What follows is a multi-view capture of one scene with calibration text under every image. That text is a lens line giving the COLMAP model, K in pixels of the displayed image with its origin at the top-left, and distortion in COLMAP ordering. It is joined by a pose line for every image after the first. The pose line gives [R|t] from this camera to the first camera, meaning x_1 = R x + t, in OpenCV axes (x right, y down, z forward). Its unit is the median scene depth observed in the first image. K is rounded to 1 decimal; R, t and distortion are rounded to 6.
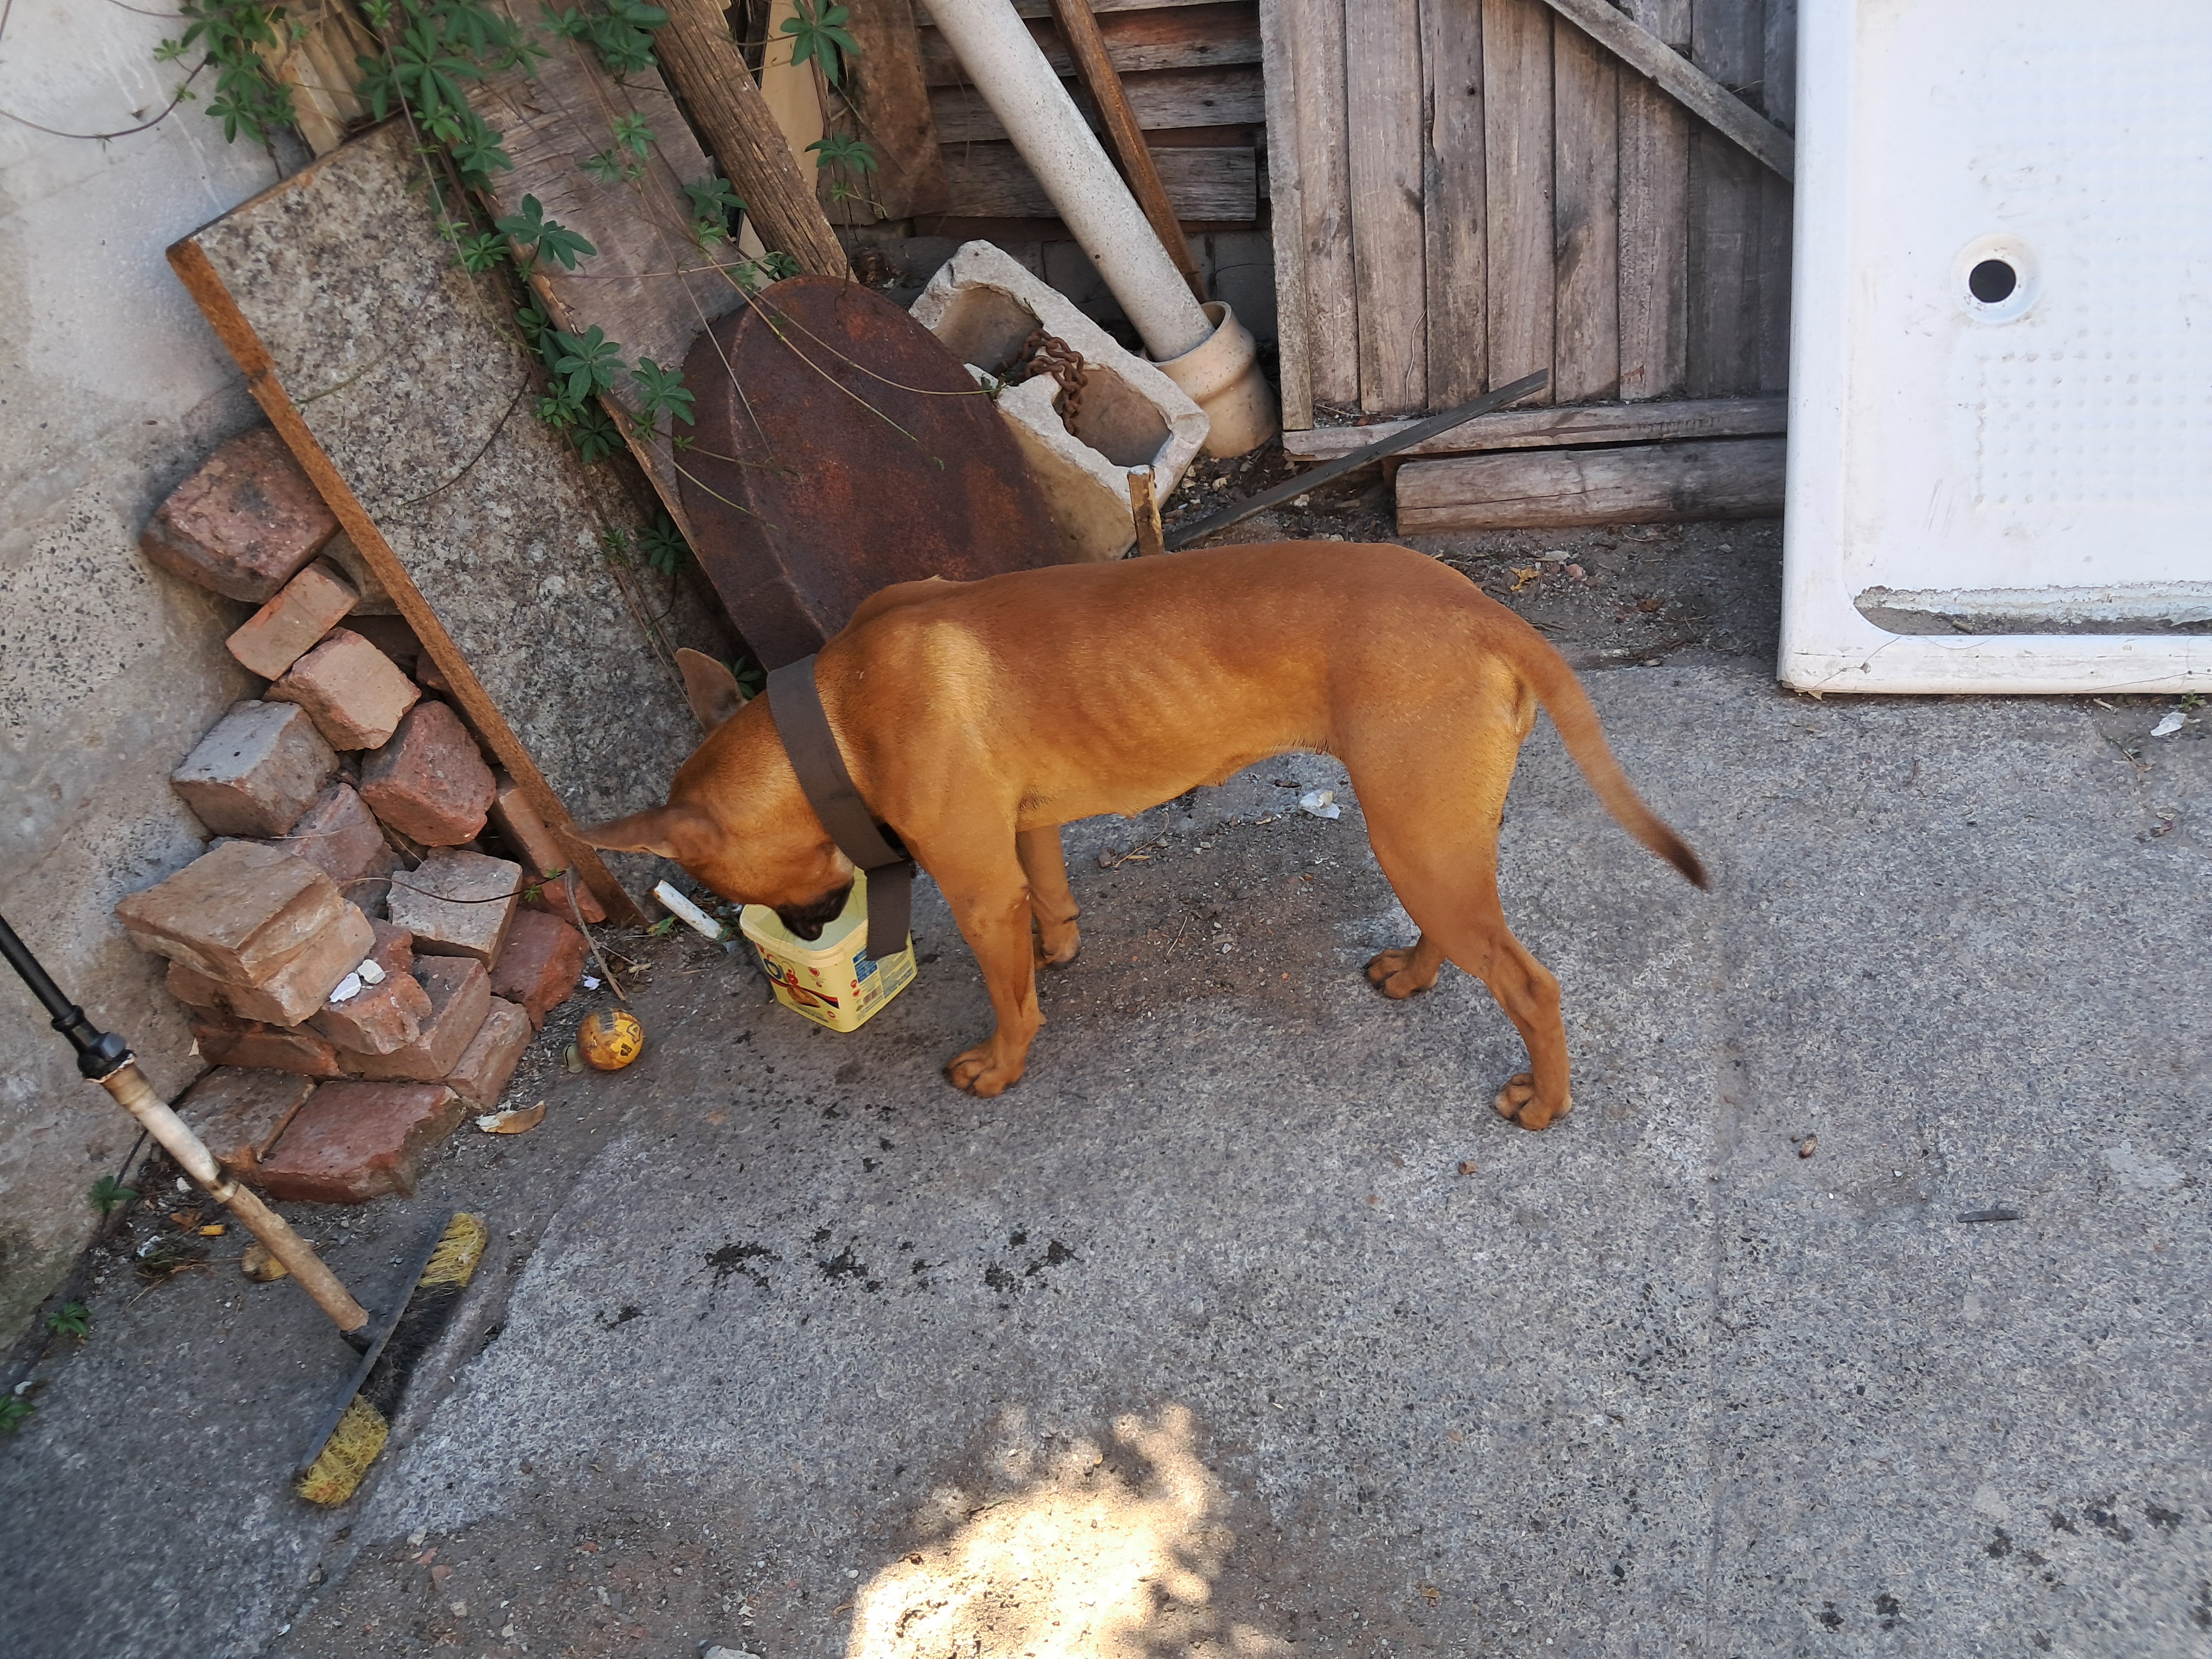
lens RADIAL K [[1725.2, 0, 1106.0], [0, 1725.2, 829.5], [0, 0, 1]] dist [-0.004088, 0.002871]
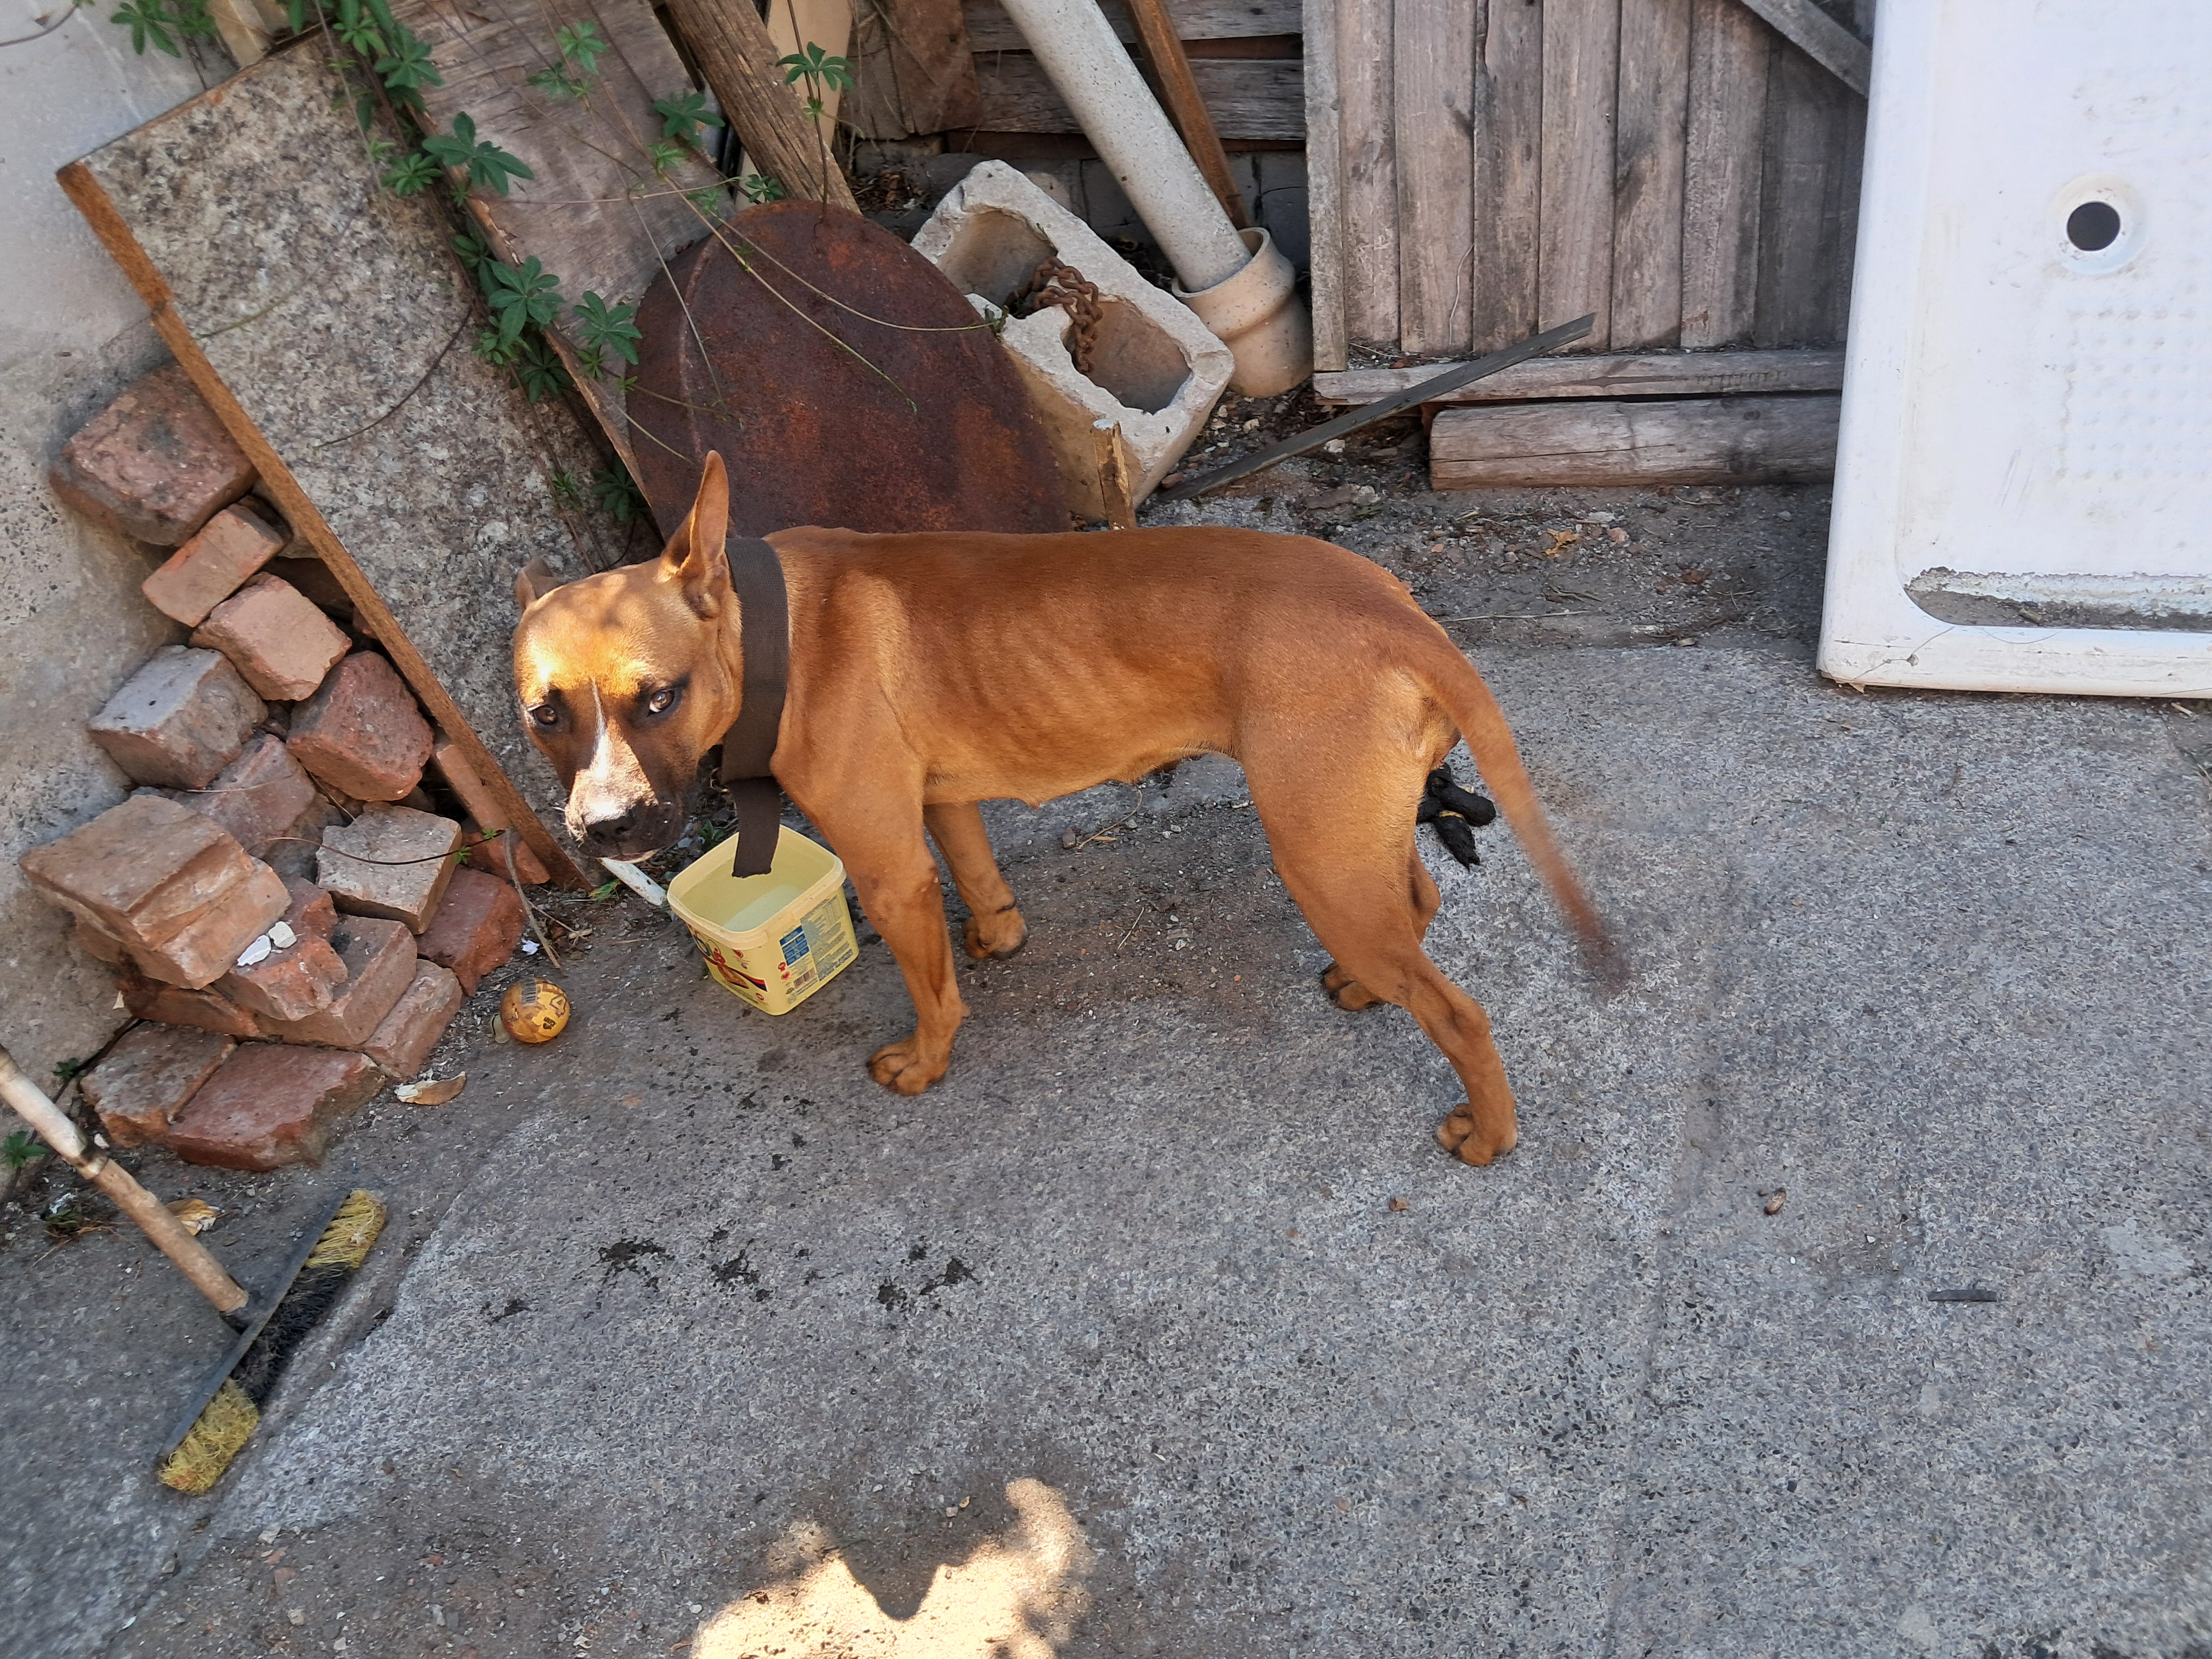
lens RADIAL K [[1750.5, 0, 1109.7], [0, 1750.5, 840.6], [0, 0, 1]] dist [0.004112, -0.004535]
pose [[0.997099, 0.039016, -0.065355, 0.098928], [-0.035549, 0.997940, 0.053401, -0.039438], [0.067304, -0.050923, 0.996432, 0.057547]]
